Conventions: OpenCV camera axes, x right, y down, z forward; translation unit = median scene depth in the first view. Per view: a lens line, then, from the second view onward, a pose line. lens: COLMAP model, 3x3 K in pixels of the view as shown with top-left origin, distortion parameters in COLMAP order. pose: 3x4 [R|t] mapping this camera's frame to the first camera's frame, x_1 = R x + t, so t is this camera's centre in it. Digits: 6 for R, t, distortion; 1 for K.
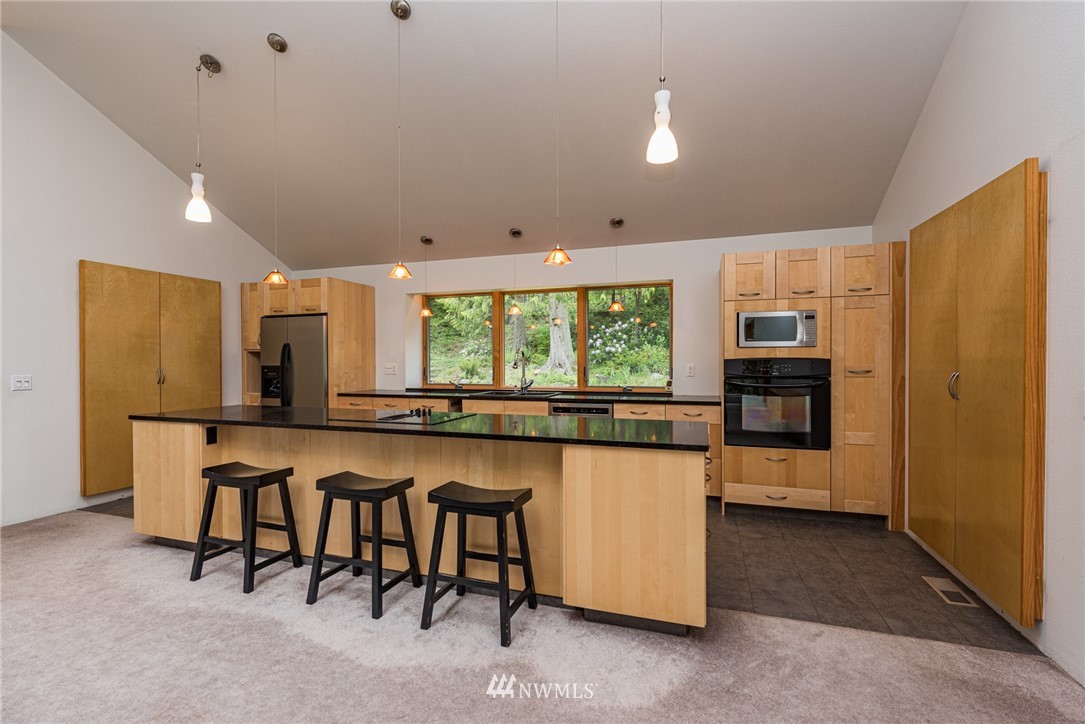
lens RADIAL K [[482.4, 0, 546.3], [0, 482.4, 363.8], [0, 0, 1]] dist [-0.001762, -0.001980]
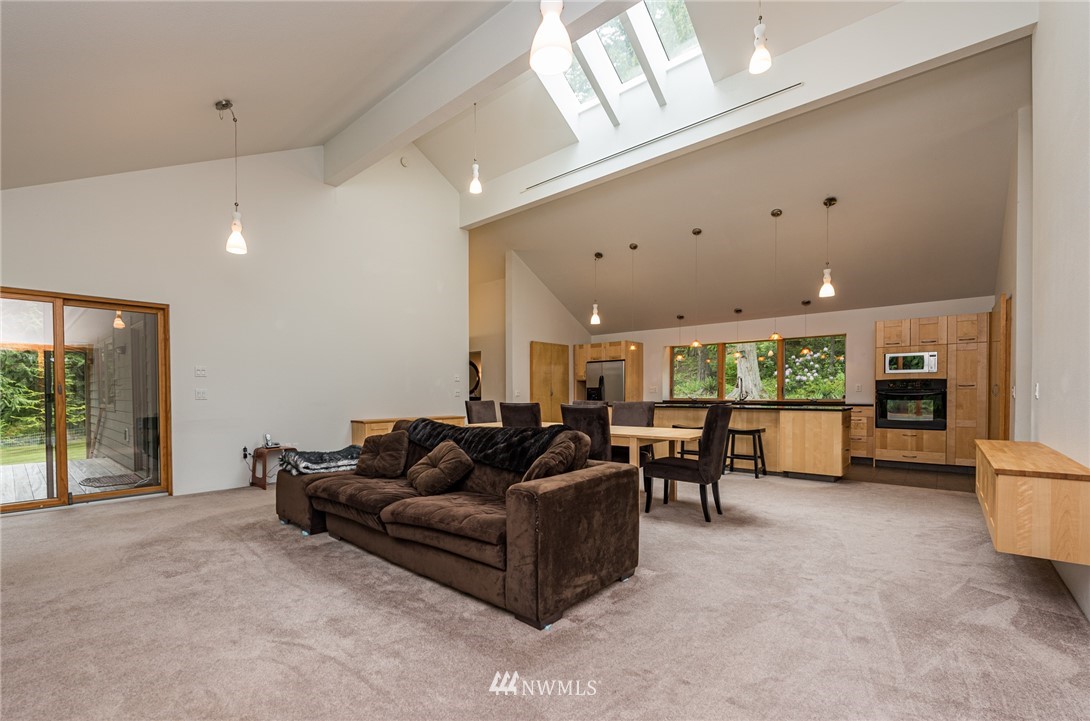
lens RADIAL K [[475.2, 0, 490.9], [0, 475.2, 398.4], [0, 0, 1]] dist [-0.005301, -0.000413]
pose [[0.901693, 0.004458, -0.432354, -0.169538], [-0.001953, 0.999979, 0.006238, 0.052940], [0.432372, -0.004781, 0.901683, -1.282527]]
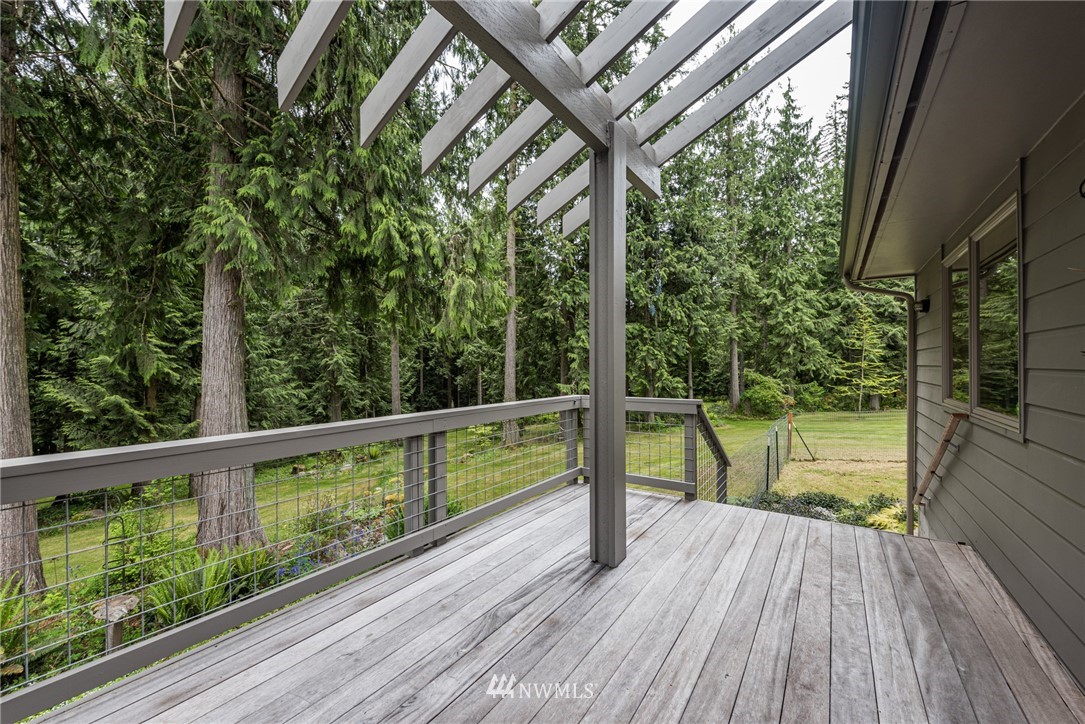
lens RADIAL K [[423.6, 0, 540.6], [0, 423.6, 360.9], [0, 0, 1]] dist [-0.010627, -0.000759]
pose [[-0.281085, -0.001787, -0.959681, -1.870929], [-0.008097, 0.999967, 0.000509, 0.022356], [0.959649, 0.007913, -0.281091, -0.550586]]
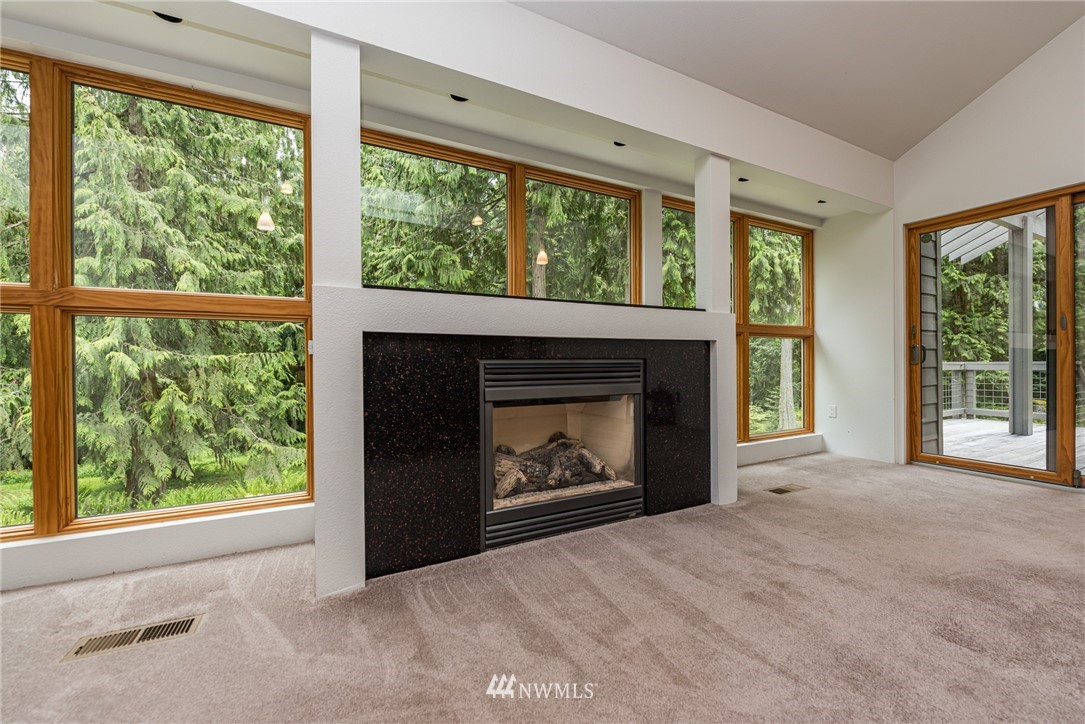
lens RADIAL K [[423.6, 0, 539.8], [0, 423.6, 365.0], [0, 0, 1]] dist [-0.010627, -0.000759]
pose [[-0.707615, 0.012093, -0.706494, -0.468668], [0.002348, 0.999888, 0.014764, 0.103402], [0.706594, 0.008788, -0.707565, -0.797516]]
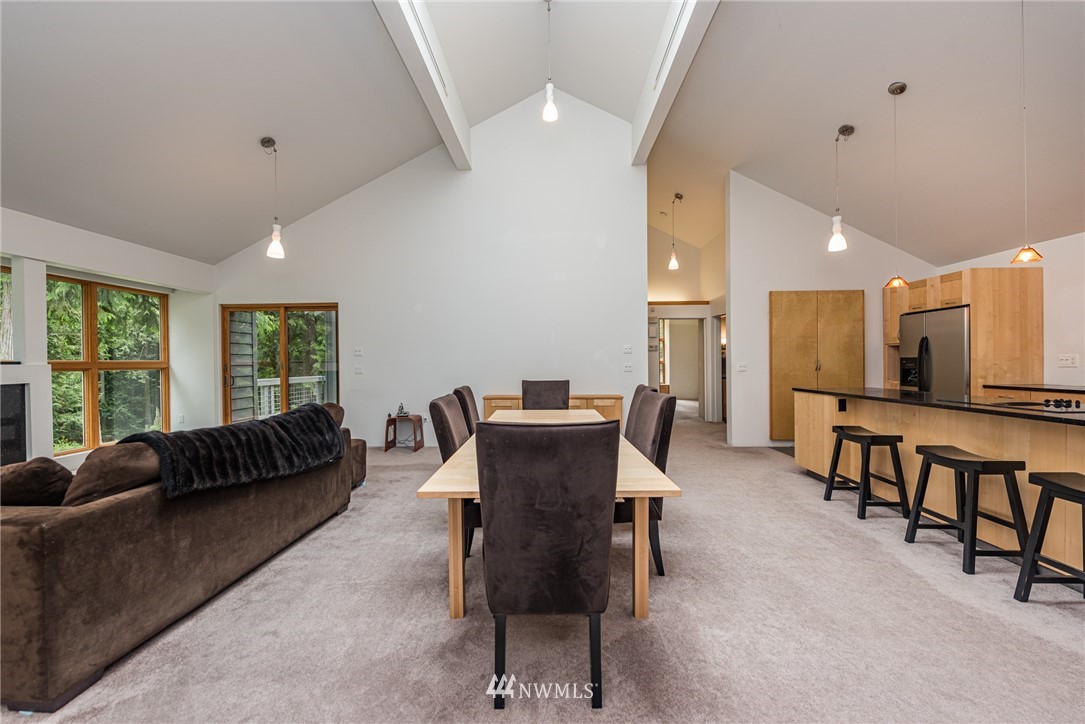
lens RADIAL K [[423.6, 0, 538.3], [0, 423.6, 364.5], [0, 0, 1]] dist [-0.010627, -0.000759]
pose [[0.277642, 0.007832, -0.960653, 0.187408], [0.000205, 0.999966, 0.008211, 0.017768], [0.960685, -0.002477, 0.277631, -0.146928]]
